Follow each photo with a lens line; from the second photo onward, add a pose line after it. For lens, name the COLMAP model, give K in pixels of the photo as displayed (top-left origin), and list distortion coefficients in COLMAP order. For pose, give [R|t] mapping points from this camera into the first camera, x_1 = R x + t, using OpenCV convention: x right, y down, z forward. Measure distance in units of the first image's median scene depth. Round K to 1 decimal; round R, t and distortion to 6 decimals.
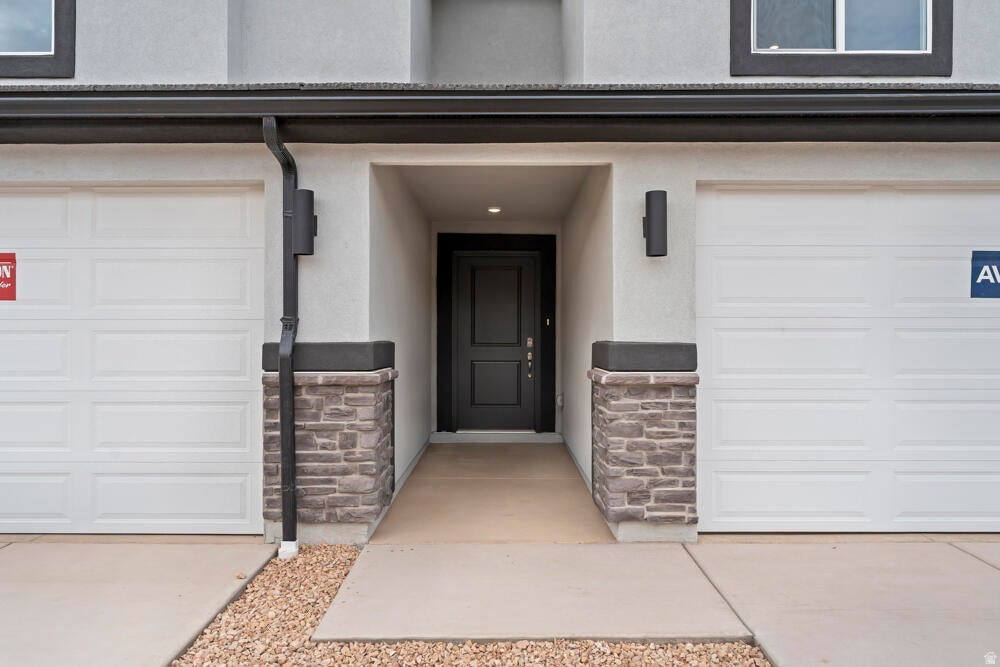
lens RADIAL K [[710.8, 0, 499.2], [0, 710.8, 335.7], [0, 0, 1]] dist [-0.001374, -0.001272]
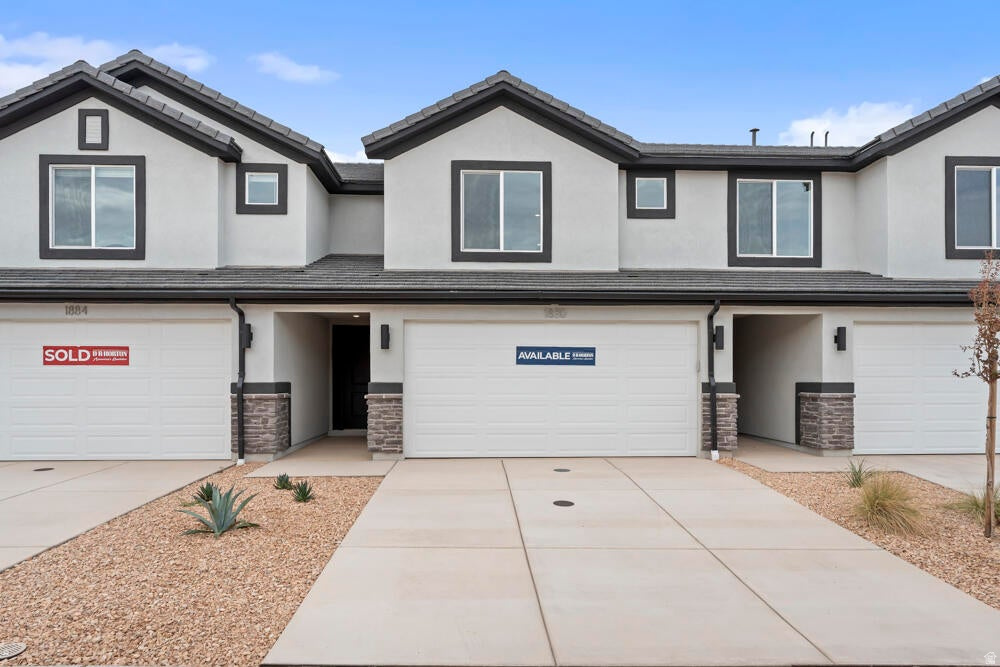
lens RADIAL K [[639.4, 0, 510.0], [0, 639.4, 377.9], [0, 0, 1]] dist [-0.004309, 0.002241]
pose [[0.998630, -0.000101, 0.052335, 0.546646], [0.000036, 0.999999, 0.001260, -0.009579], [-0.052335, -0.001256, 0.998629, -1.338911]]
